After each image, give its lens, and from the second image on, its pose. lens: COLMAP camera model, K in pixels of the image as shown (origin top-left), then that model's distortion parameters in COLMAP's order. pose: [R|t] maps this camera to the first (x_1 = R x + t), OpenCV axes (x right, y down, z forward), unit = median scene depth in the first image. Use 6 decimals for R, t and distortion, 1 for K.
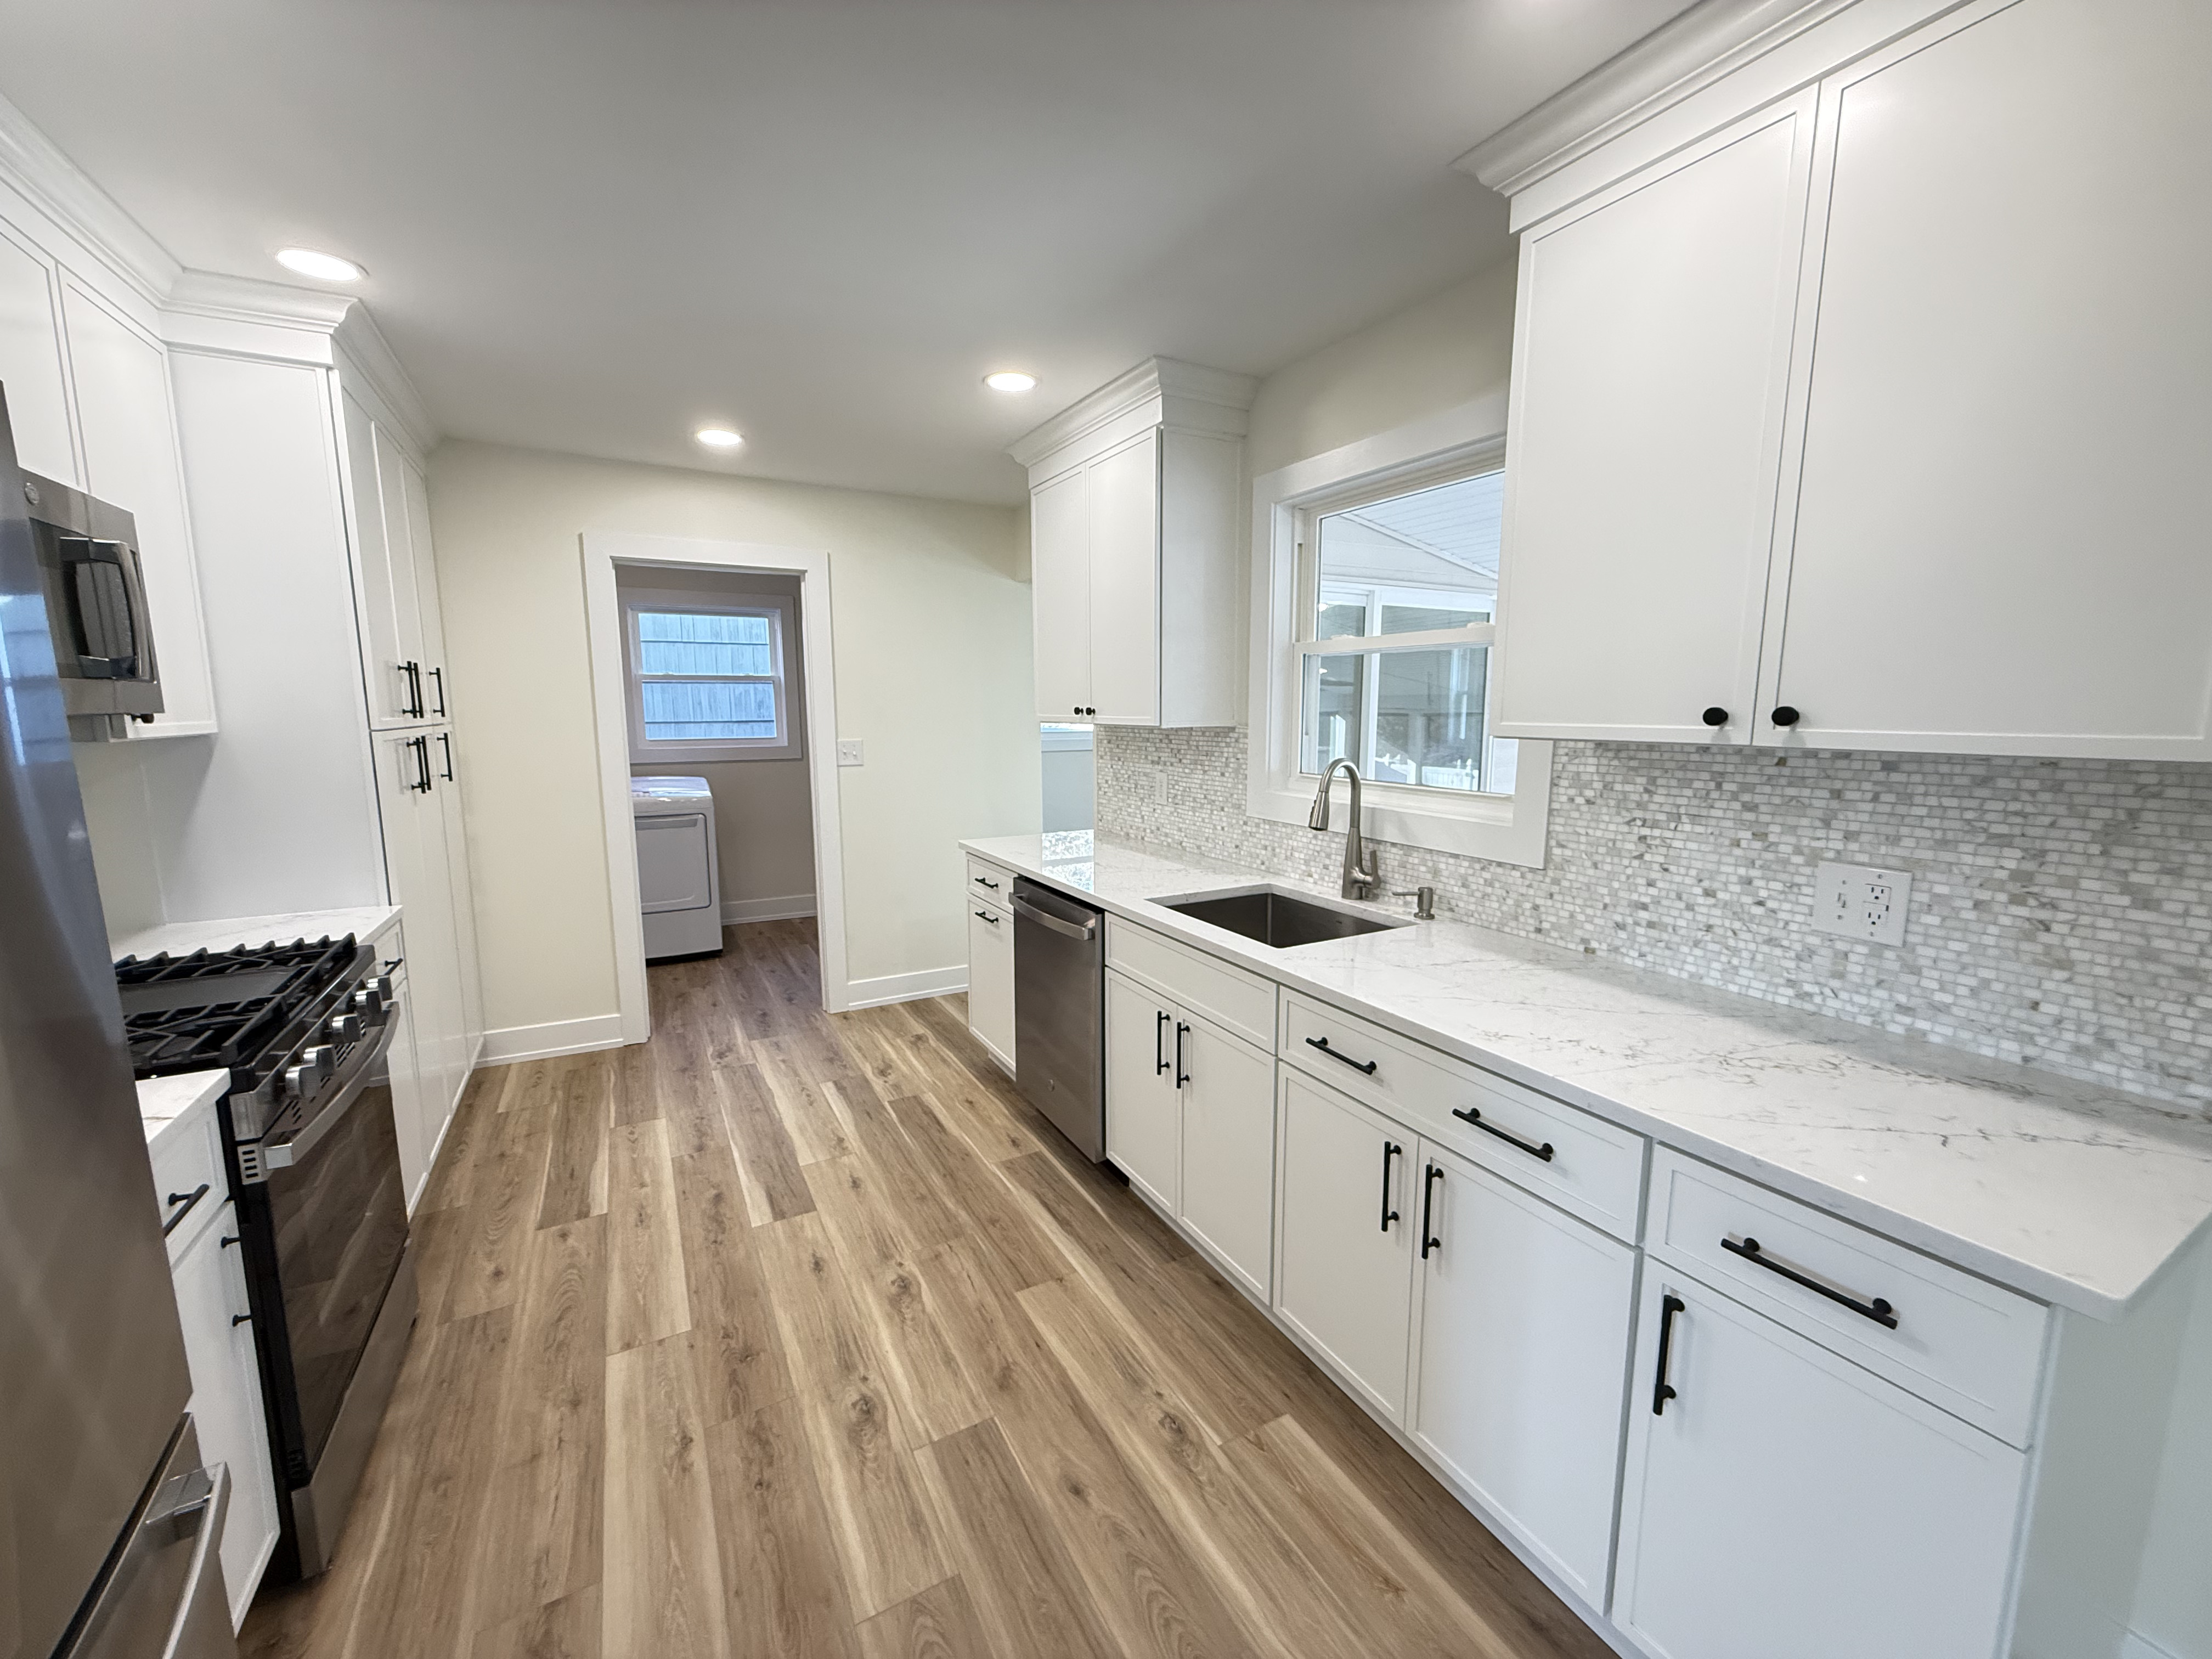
lens RADIAL K [[879.6, 0, 1106.4], [0, 879.6, 830.9], [0, 0, 1]] dist [-0.002307, -0.000128]
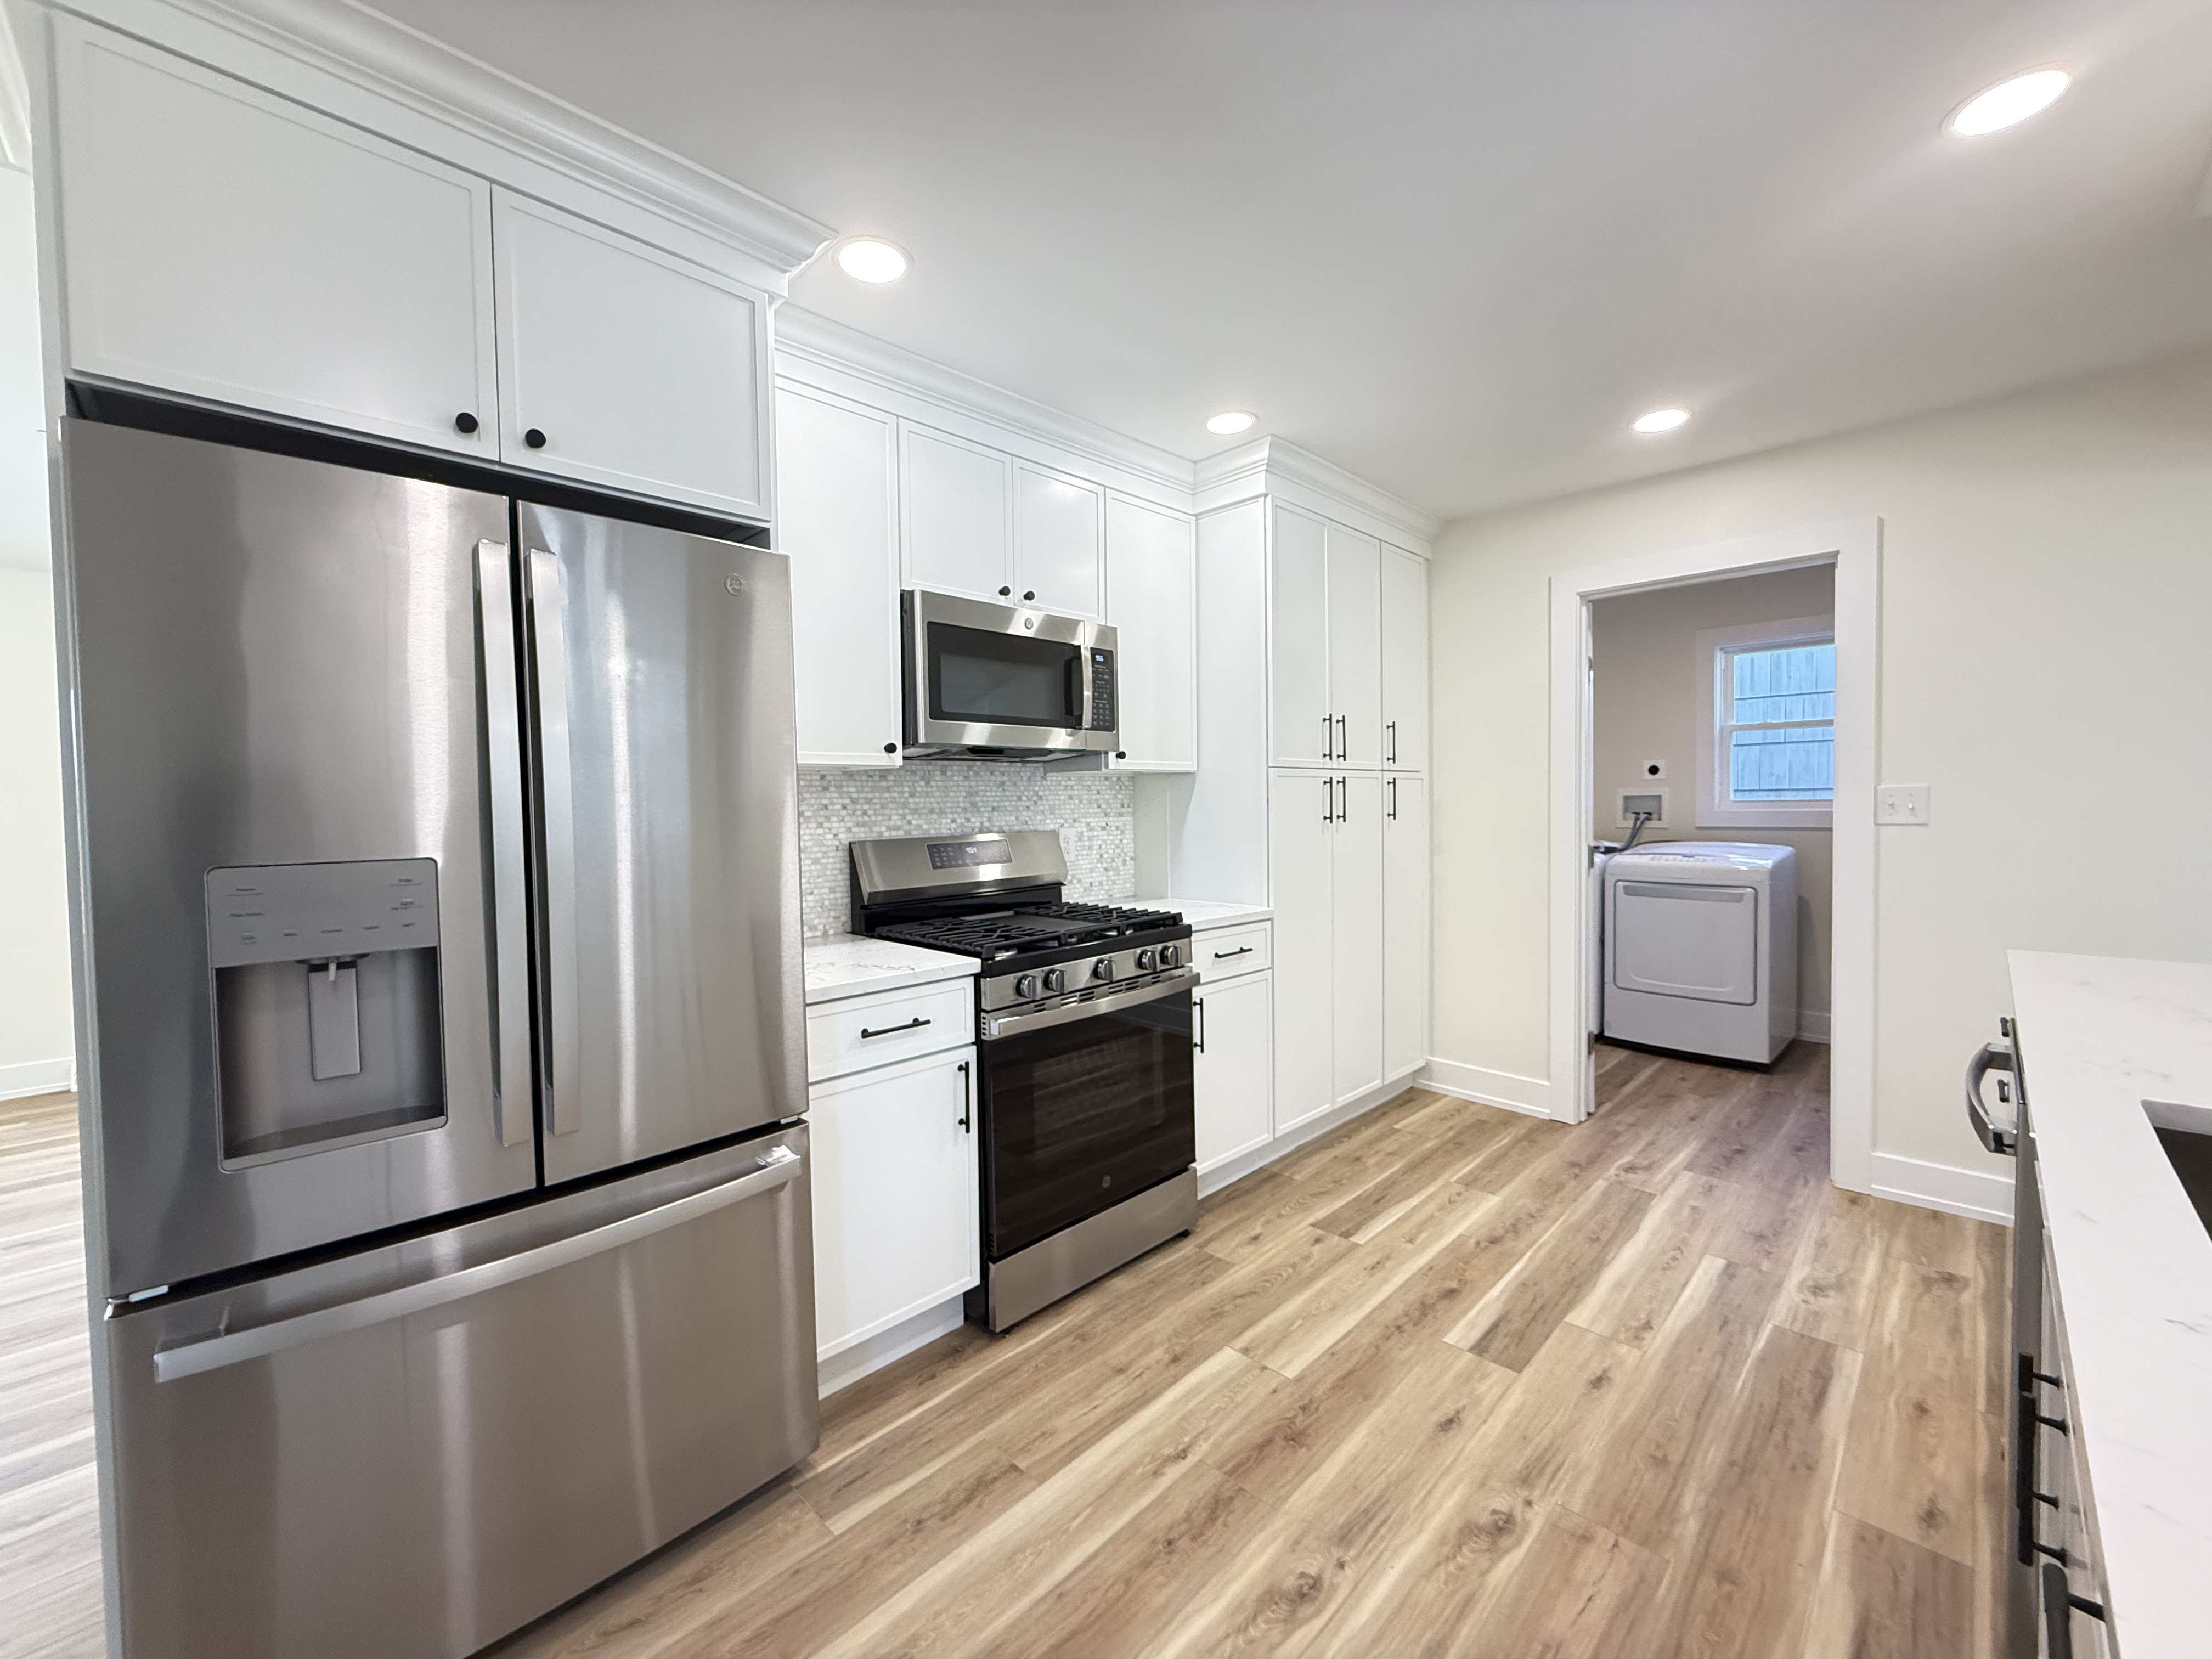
lens RADIAL K [[879.6, 0, 1095.3], [0, 879.6, 834.5], [0, 0, 1]] dist [-0.002307, -0.000128]
pose [[0.271871, 0.031315, -0.961824, 0.264342], [-0.122023, 0.992525, -0.002176, 0.012512], [0.954566, 0.117956, 0.273660, 0.350808]]
